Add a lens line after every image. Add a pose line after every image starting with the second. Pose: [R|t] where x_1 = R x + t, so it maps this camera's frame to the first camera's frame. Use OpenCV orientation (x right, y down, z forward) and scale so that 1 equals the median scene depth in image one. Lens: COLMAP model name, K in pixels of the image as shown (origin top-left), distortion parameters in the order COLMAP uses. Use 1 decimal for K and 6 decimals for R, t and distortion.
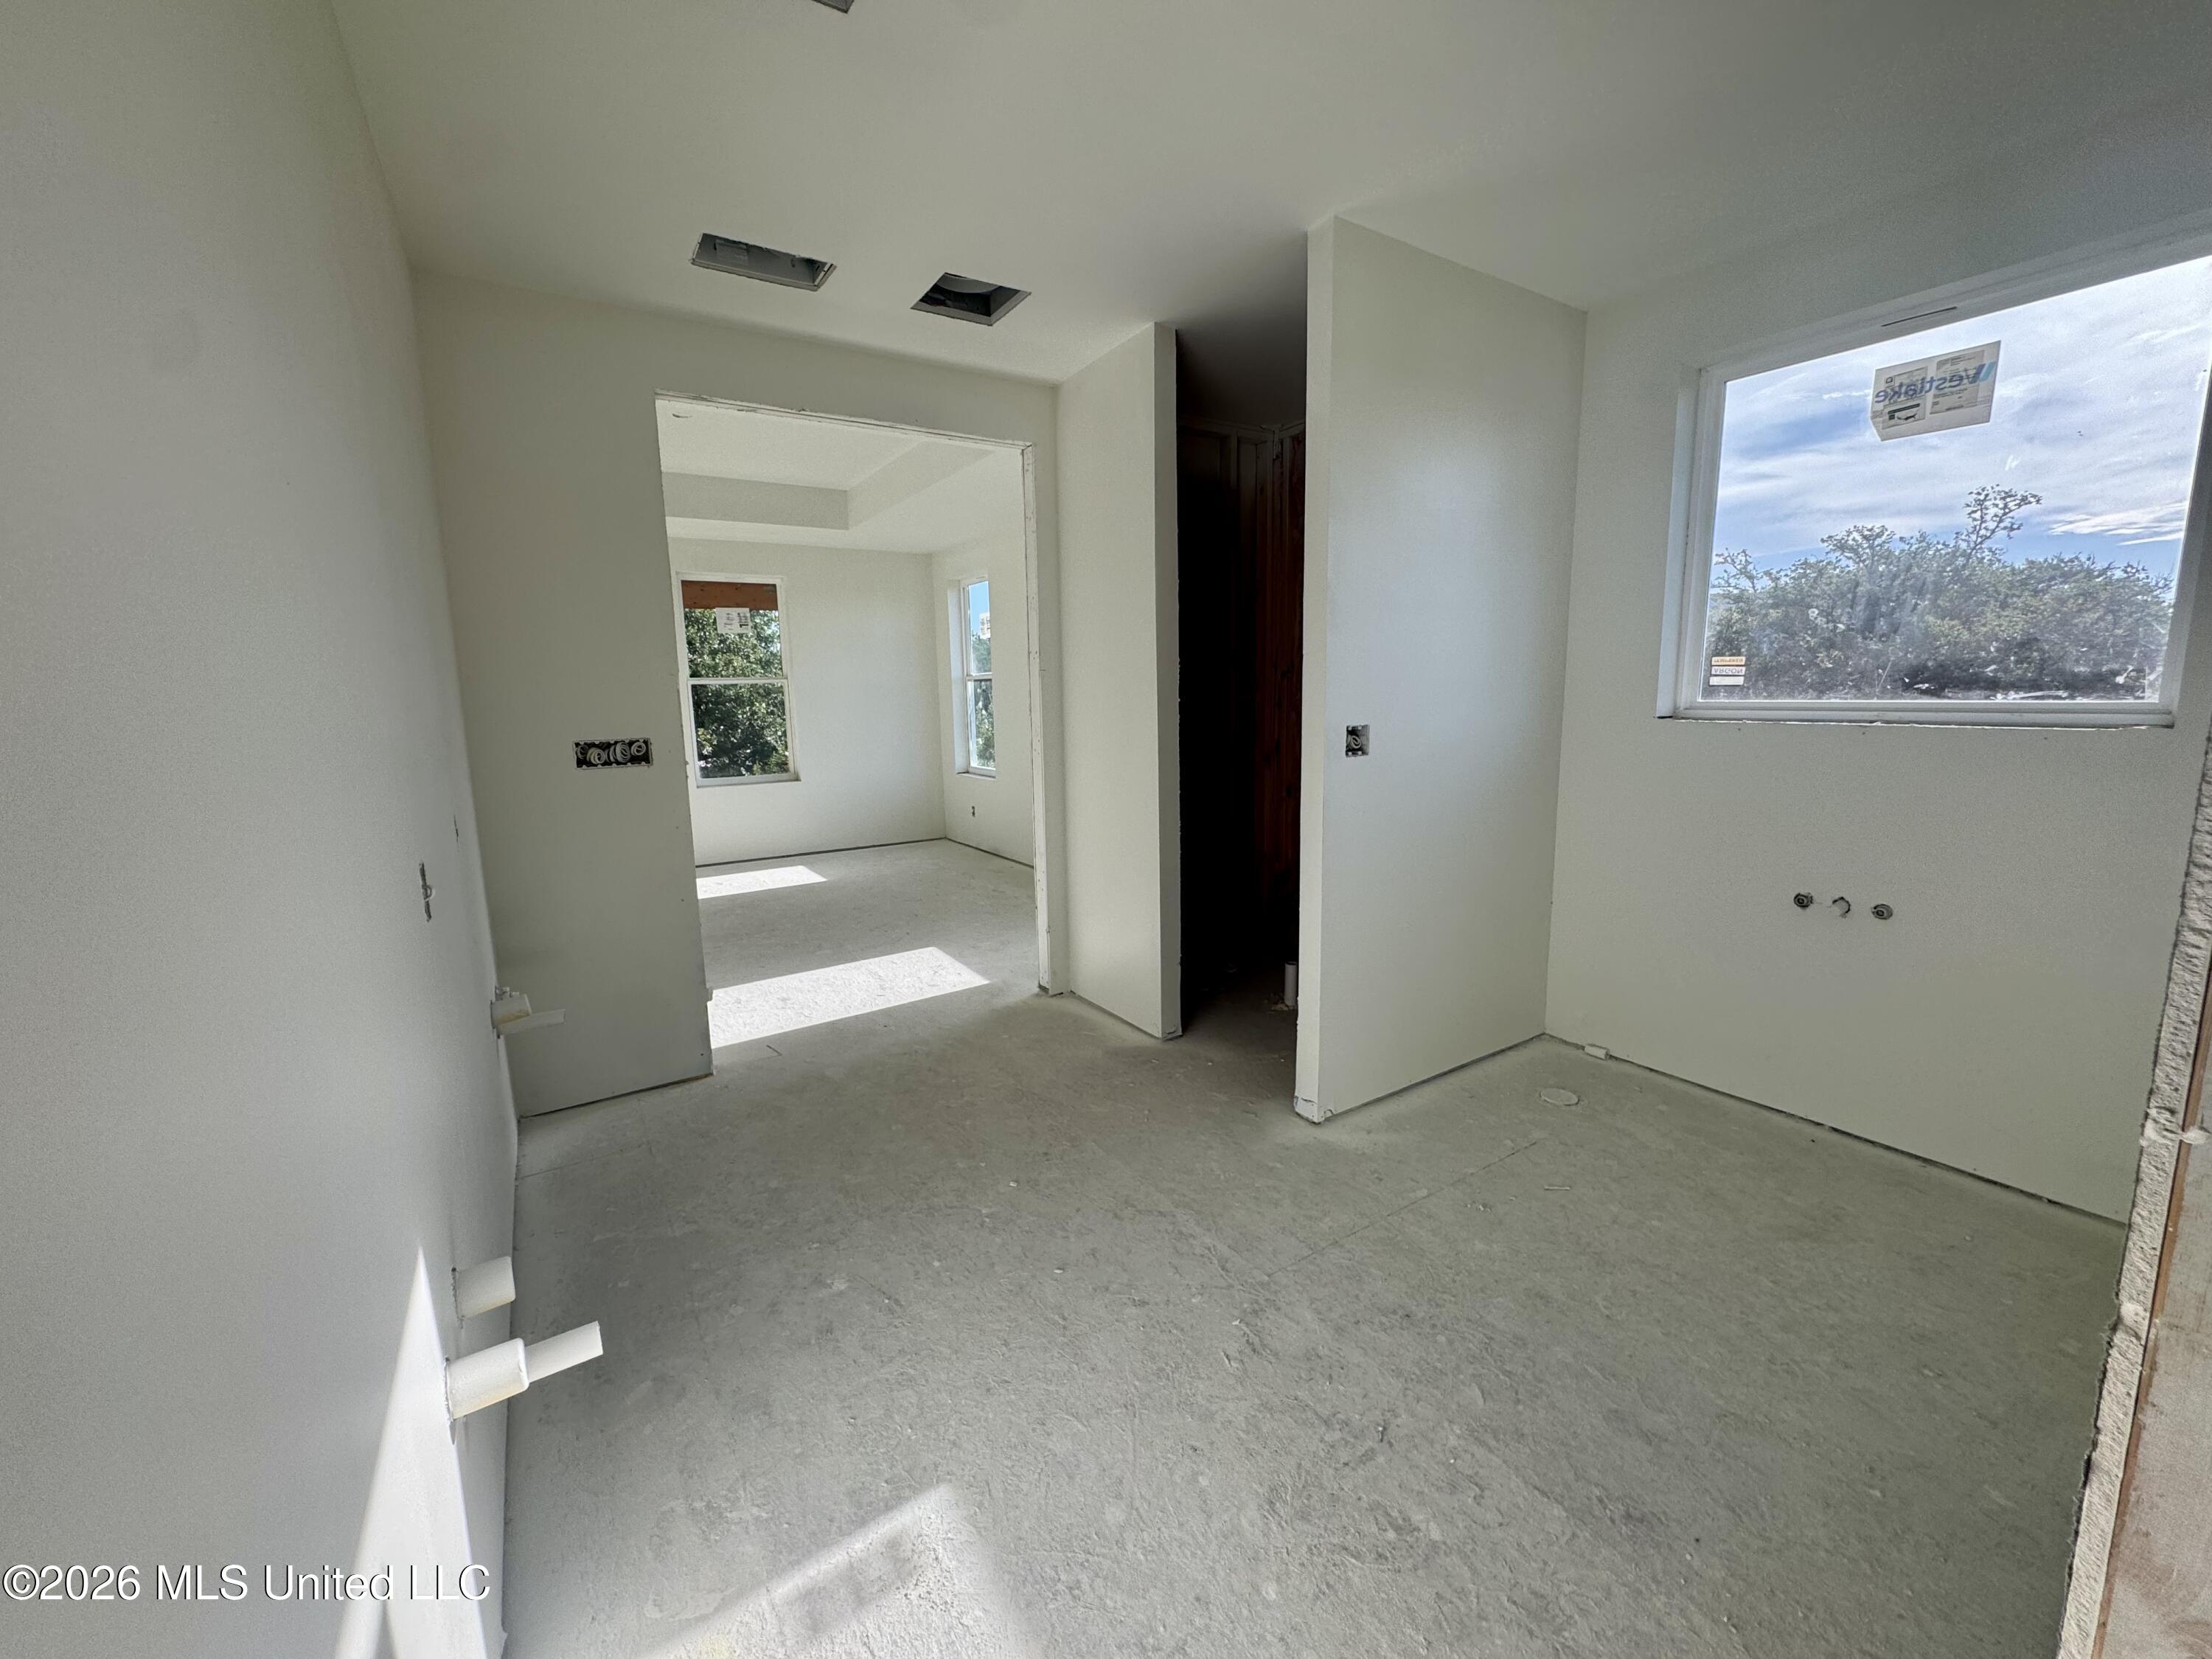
lens RADIAL K [[879.6, 0, 1106.0], [0, 879.6, 829.5], [0, 0, 1]] dist [-0.000565, 0.000275]
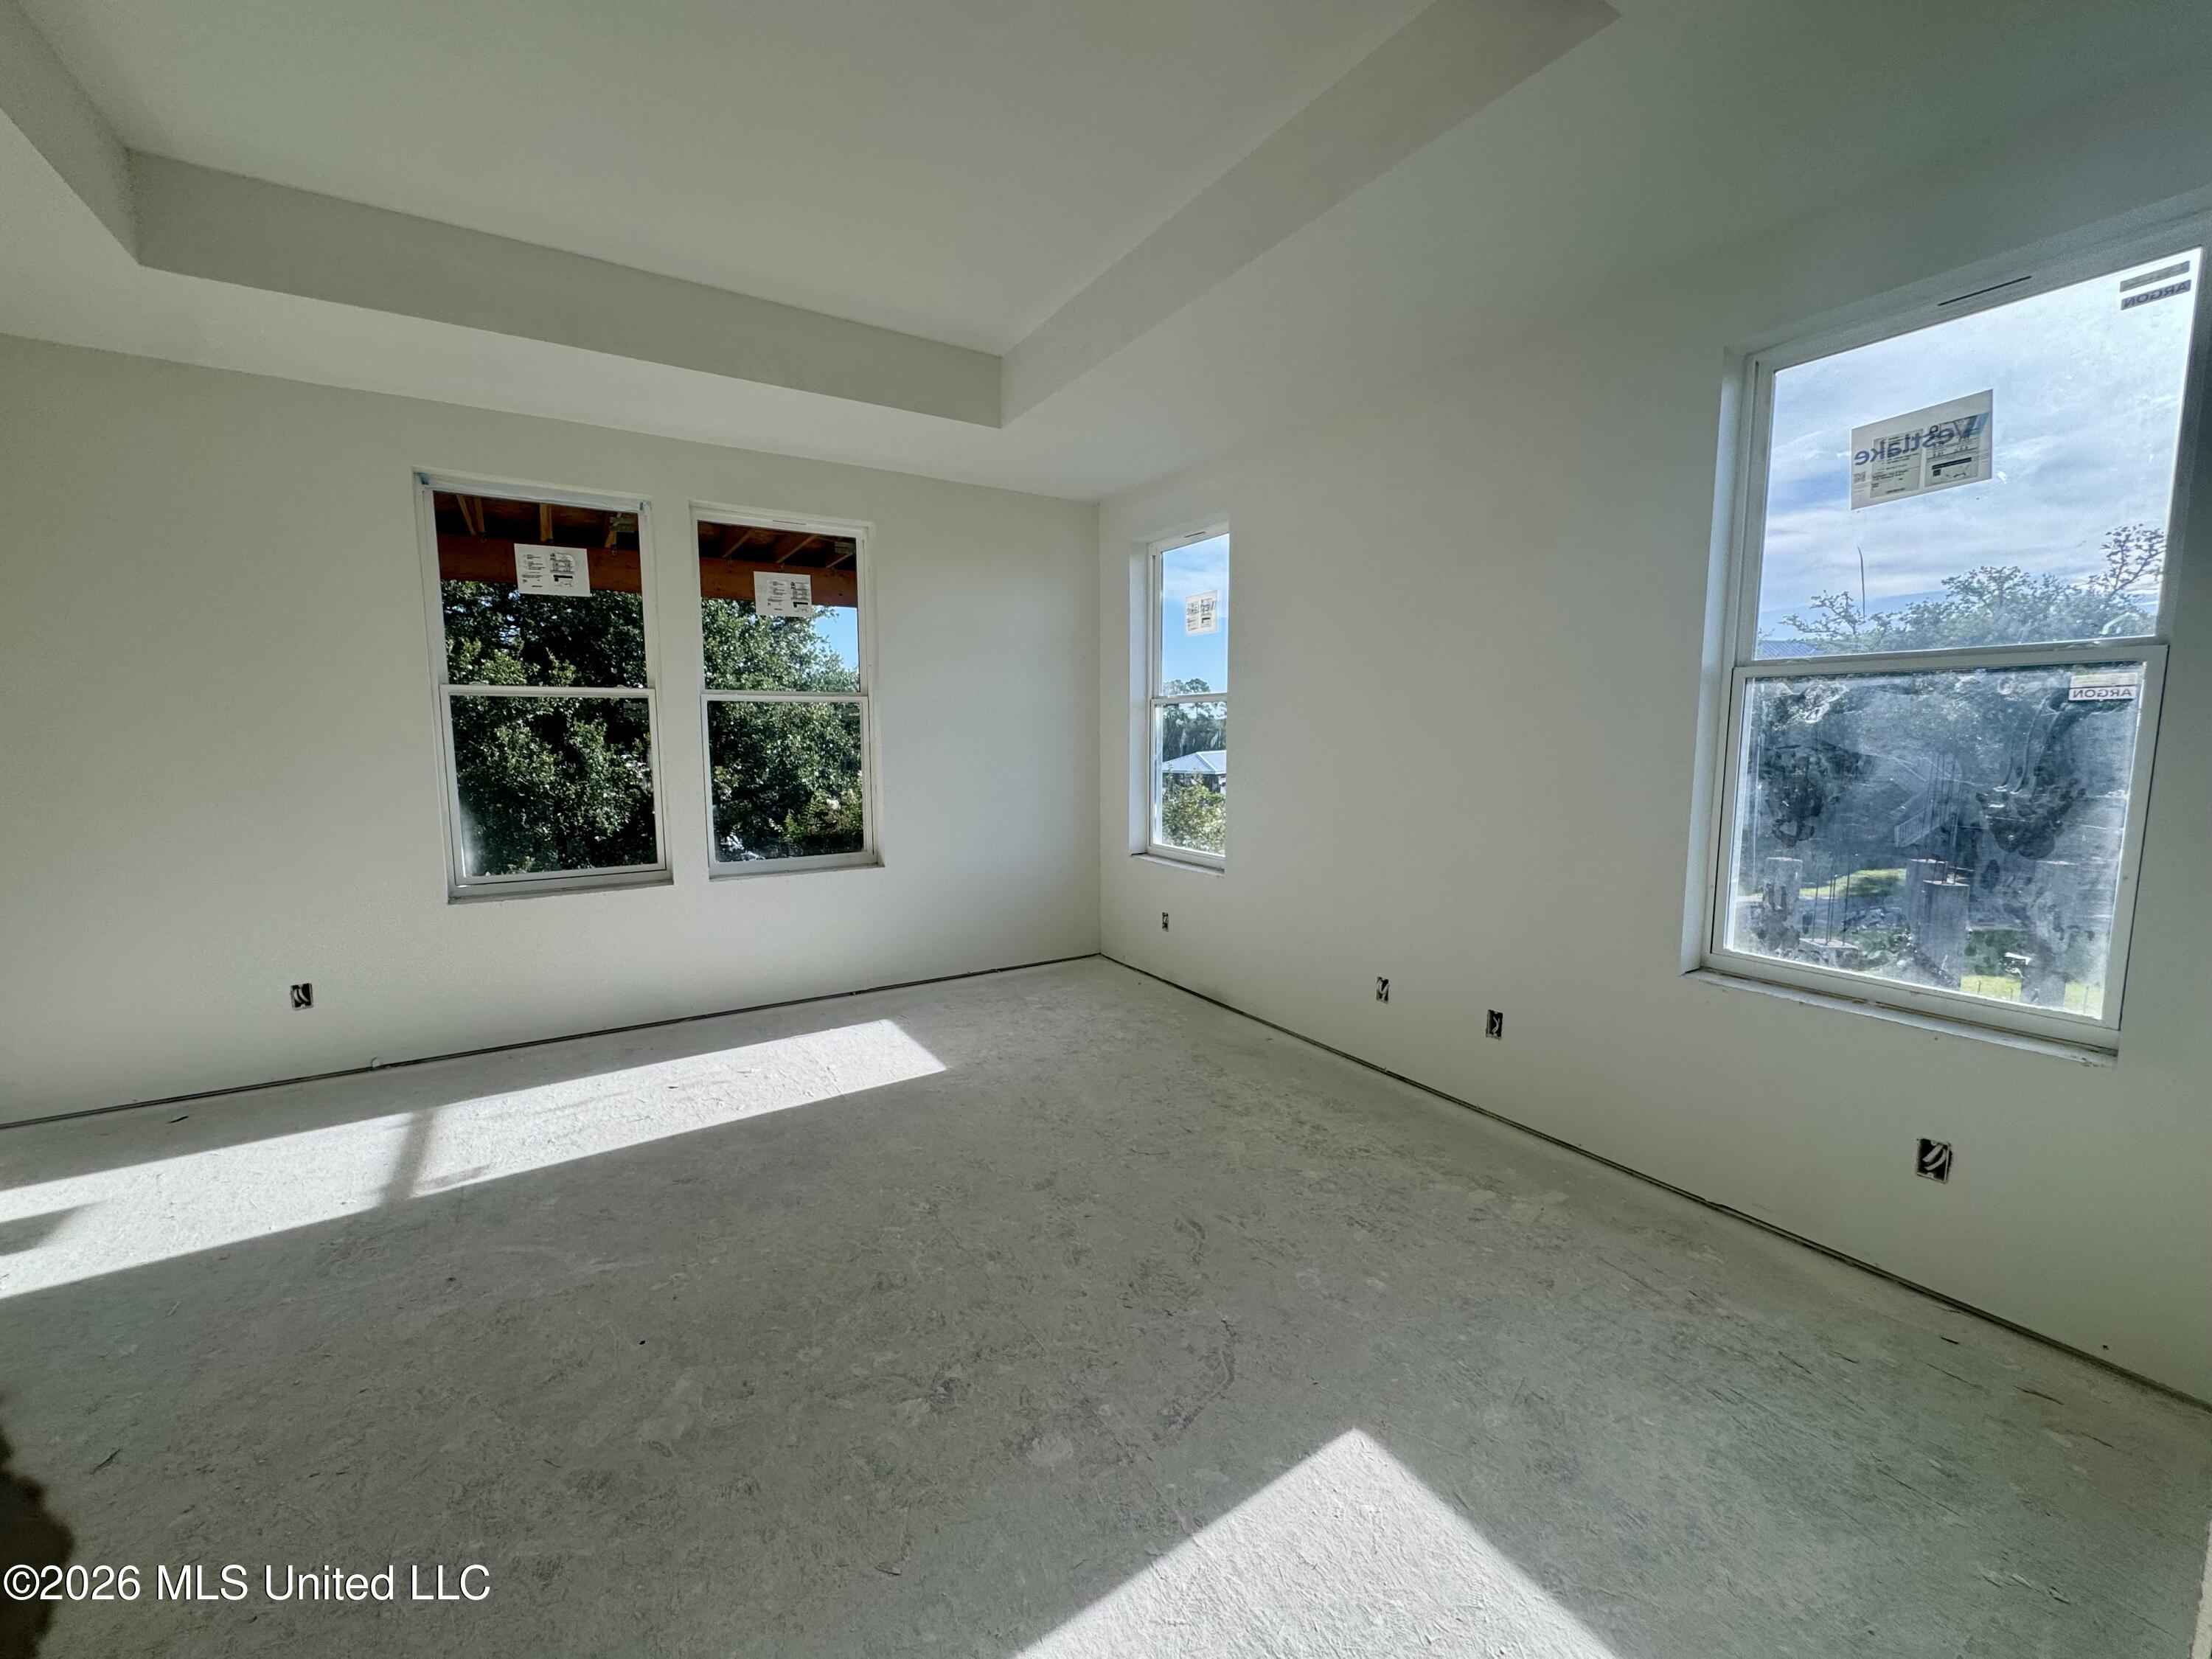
lens RADIAL K [[879.6, 0, 1106.0], [0, 879.6, 829.5], [0, 0, 1]] dist [-0.000565, 0.000275]
pose [[0.999687, 0.021229, -0.013246, -0.099609], [-0.021792, 0.998801, -0.043841, -0.030317], [0.012300, 0.044116, 0.998951, 0.213951]]
